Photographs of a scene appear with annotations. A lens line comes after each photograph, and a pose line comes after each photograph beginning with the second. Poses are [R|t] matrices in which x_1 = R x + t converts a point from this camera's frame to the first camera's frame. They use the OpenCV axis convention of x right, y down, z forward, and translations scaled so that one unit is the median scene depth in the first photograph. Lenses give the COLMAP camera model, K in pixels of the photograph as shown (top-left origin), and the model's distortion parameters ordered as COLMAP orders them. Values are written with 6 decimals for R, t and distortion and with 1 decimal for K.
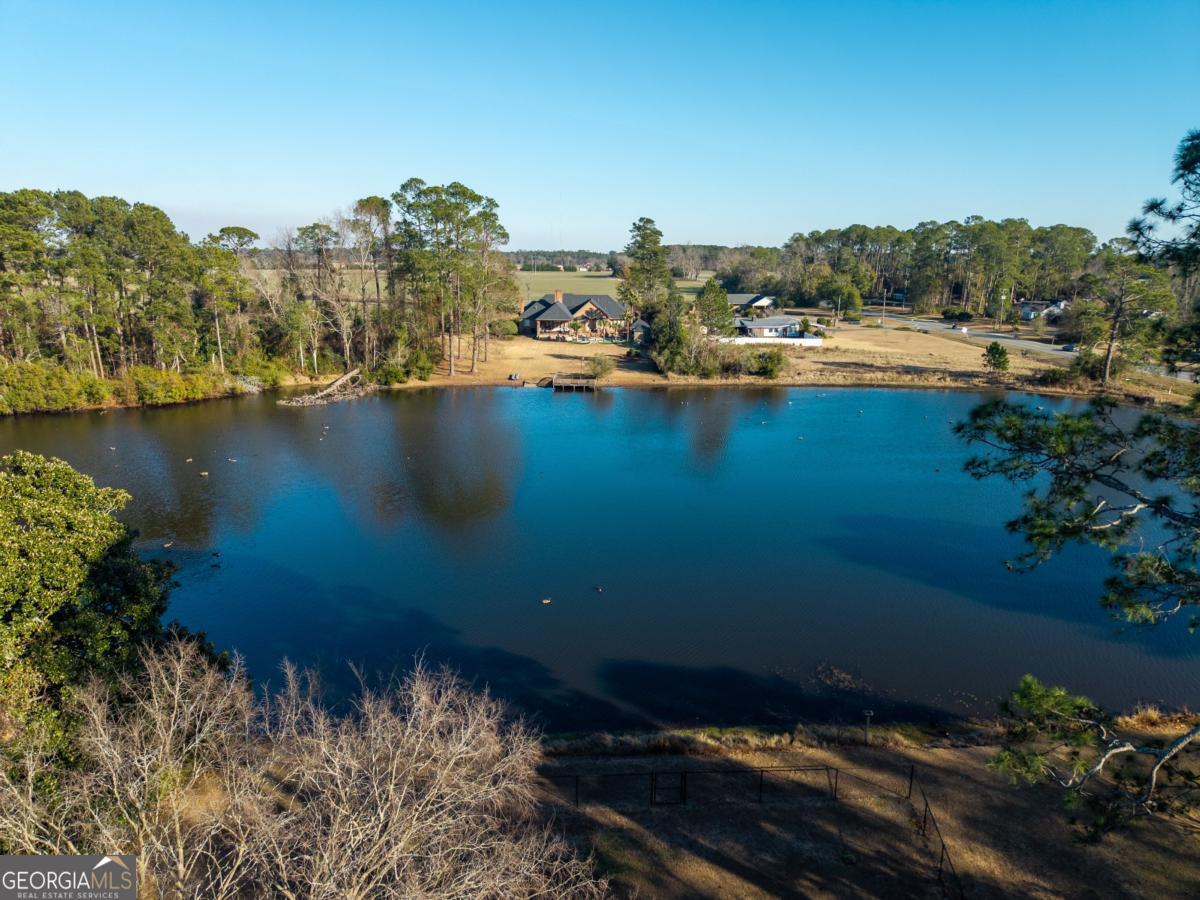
lens RADIAL K [[840.7, 0, 600.0], [0, 840.7, 450.0], [0, 0, 1]] dist [0.009526, 0.001431]
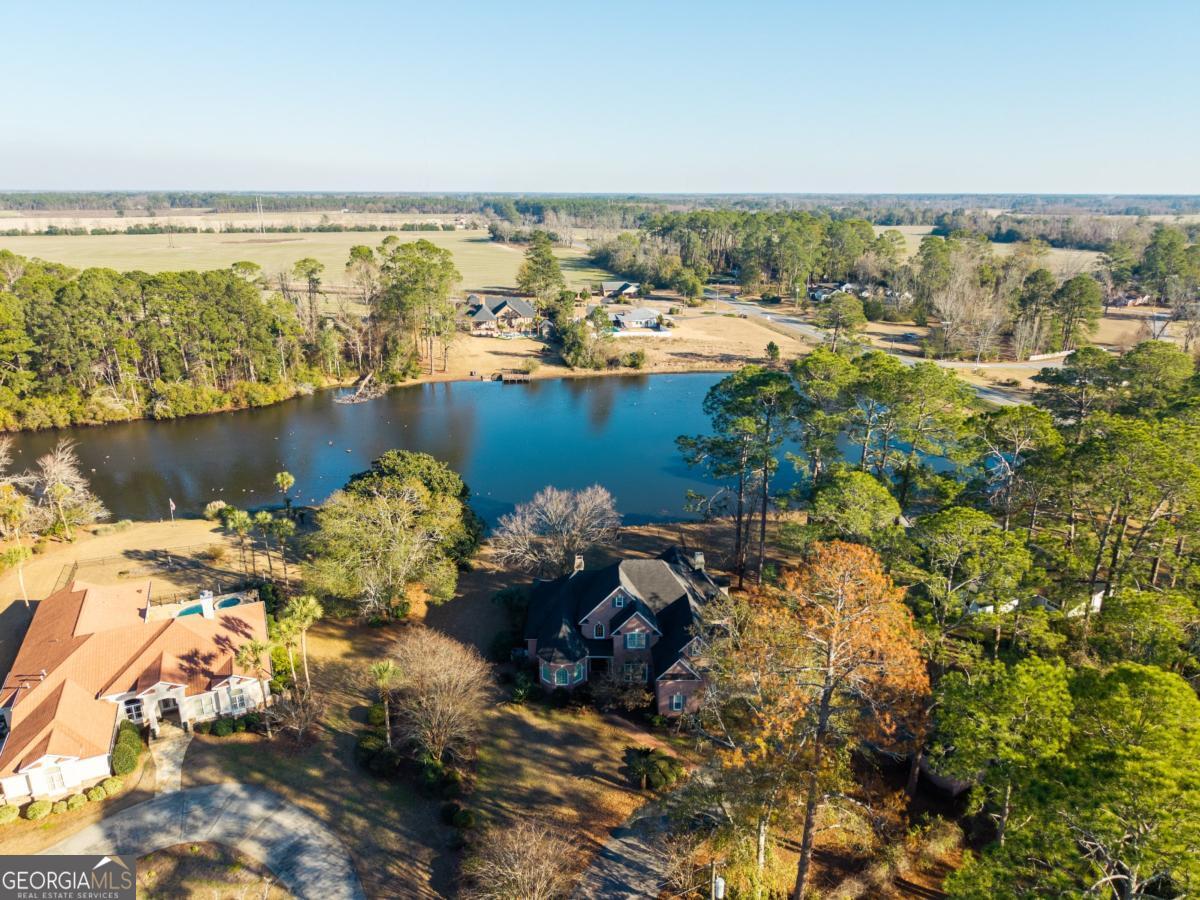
lens RADIAL K [[840.7, 0, 600.0], [0, 840.7, 450.0], [0, 0, 1]] dist [0.009526, 0.001431]
pose [[0.987643, -0.054084, 0.147095, -0.108706], [0.043220, 0.996165, 0.076080, -0.054673], [-0.150645, -0.068782, 0.986192, -0.557434]]
